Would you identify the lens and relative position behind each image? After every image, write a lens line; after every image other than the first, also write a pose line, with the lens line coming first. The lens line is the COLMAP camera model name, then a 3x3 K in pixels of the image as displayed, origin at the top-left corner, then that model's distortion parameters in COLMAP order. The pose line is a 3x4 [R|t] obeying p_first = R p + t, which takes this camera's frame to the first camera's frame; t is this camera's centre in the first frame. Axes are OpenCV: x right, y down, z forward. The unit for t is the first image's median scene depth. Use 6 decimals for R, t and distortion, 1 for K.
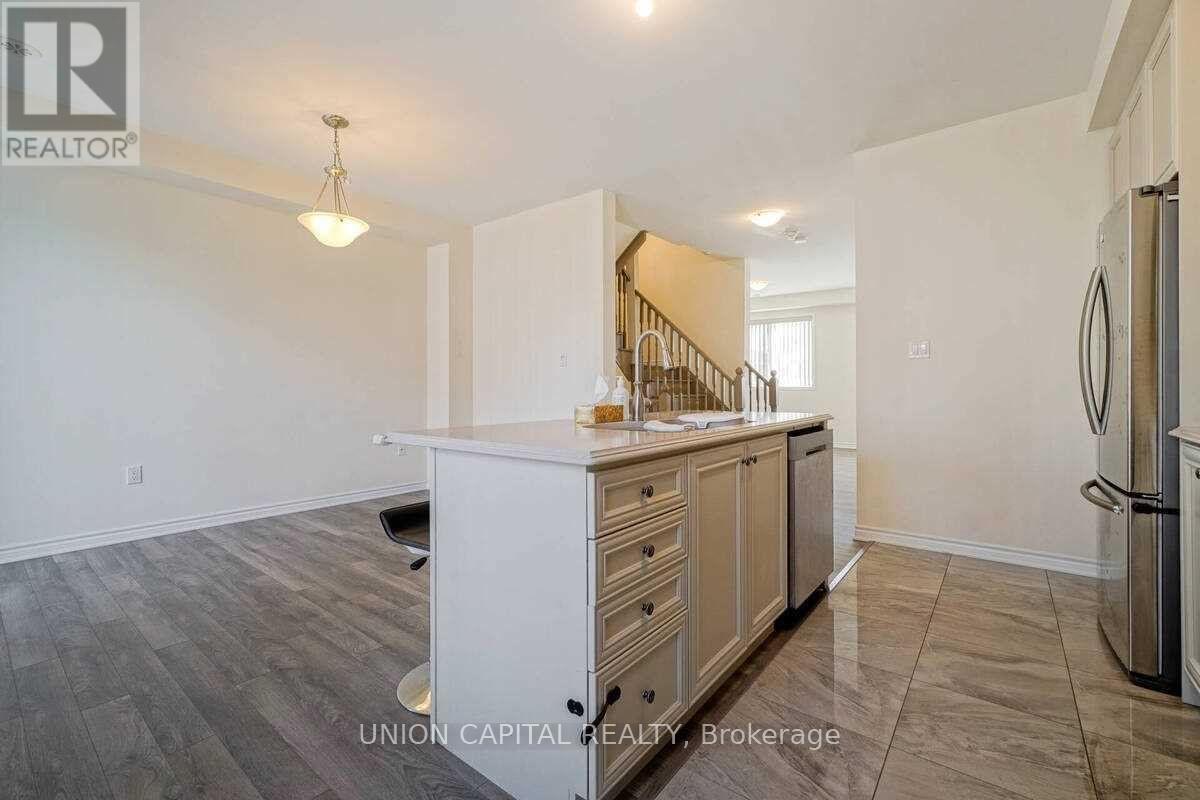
lens RADIAL K [[519.8, 0, 587.4], [0, 519.8, 381.0], [0, 0, 1]] dist [-0.005181, 0.001130]
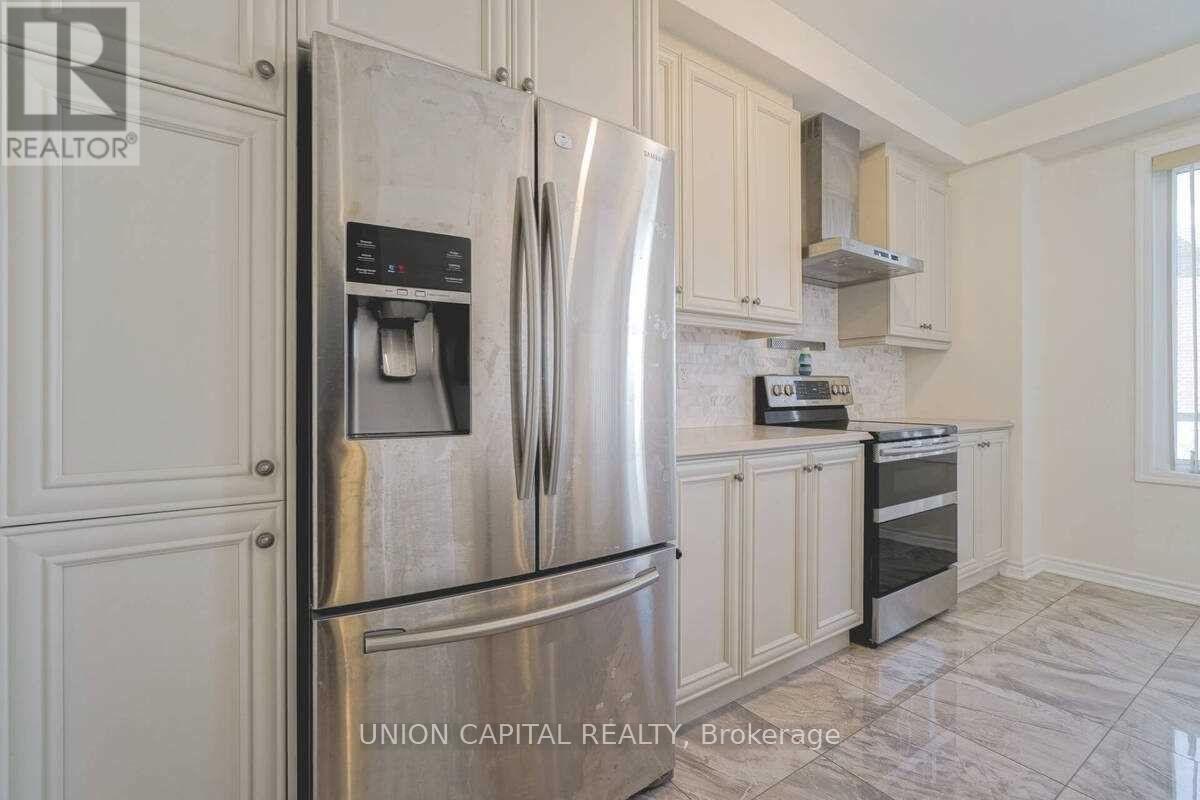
lens RADIAL K [[519.8, 0, 586.5], [0, 519.8, 399.5], [0, 0, 1]] dist [-0.005181, 0.001130]
pose [[-0.953934, -0.002062, 0.300008, 0.909892], [-0.002711, 0.999995, -0.001745, 0.006941], [-0.300003, -0.002478, -0.953935, 1.731295]]
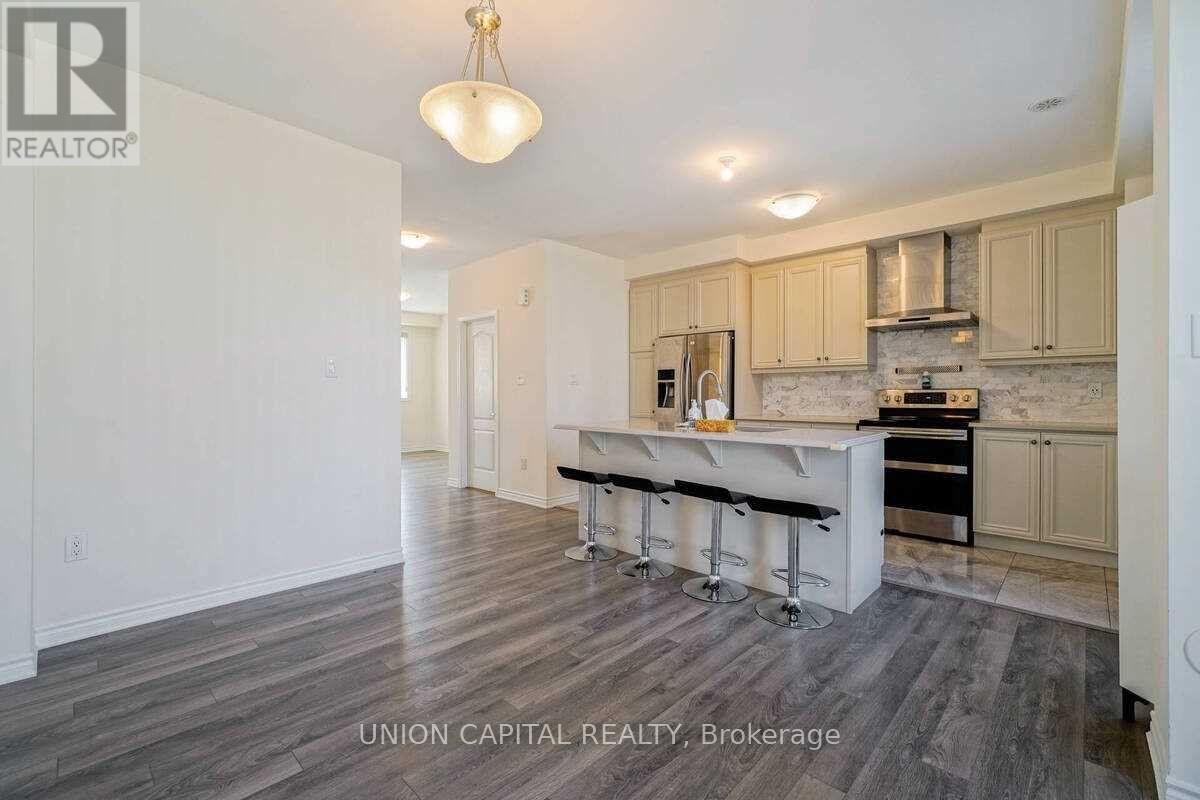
lens RADIAL K [[519.8, 0, 598.9], [0, 519.8, 396.3], [0, 0, 1]] dist [-0.005181, 0.001130]
pose [[0.071653, -0.005039, 0.997417, -1.744671], [-0.011445, 0.999917, 0.005874, -0.030553], [-0.997364, -0.011836, 0.071590, 1.438851]]
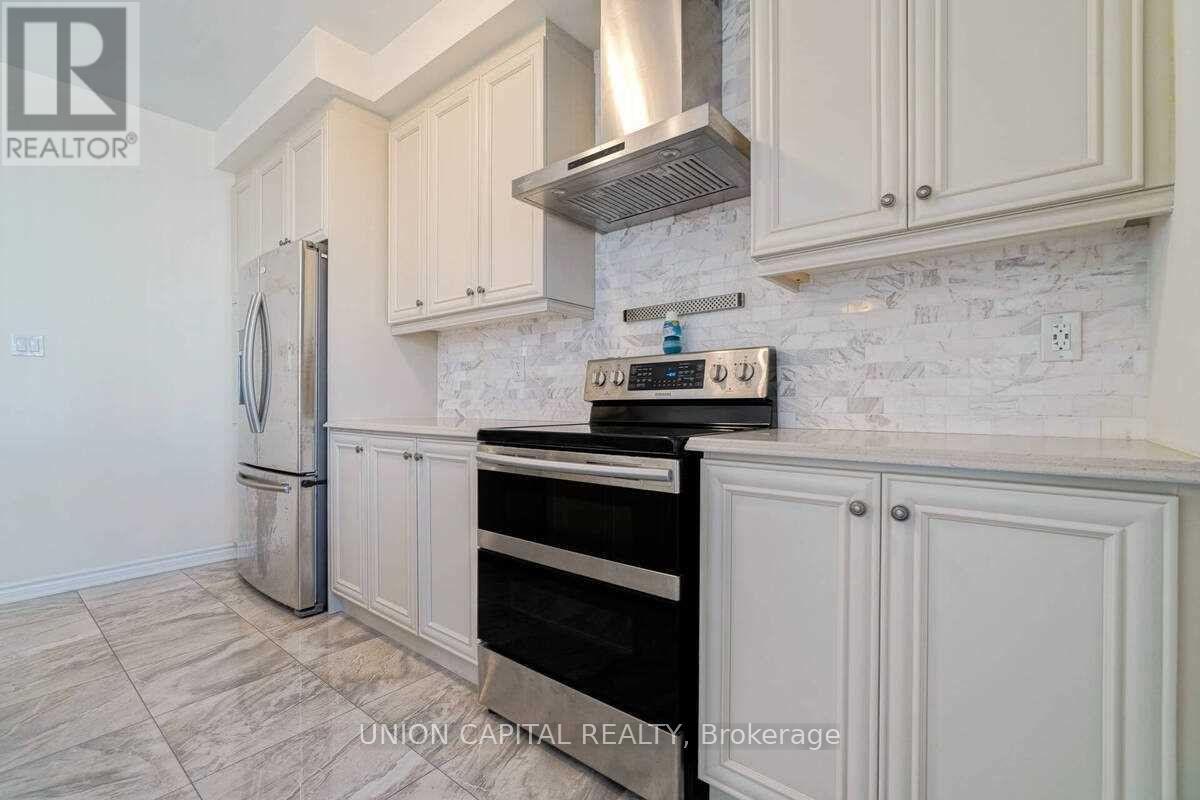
lens RADIAL K [[519.8, 0, 603.3], [0, 519.8, 407.9], [0, 0, 1]] dist [-0.005181, 0.001130]
pose [[-0.001177, -0.011383, 0.999935, -0.247377], [-0.010897, 0.999876, 0.011370, 0.026498], [-0.999940, -0.010883, -0.001301, 0.233656]]
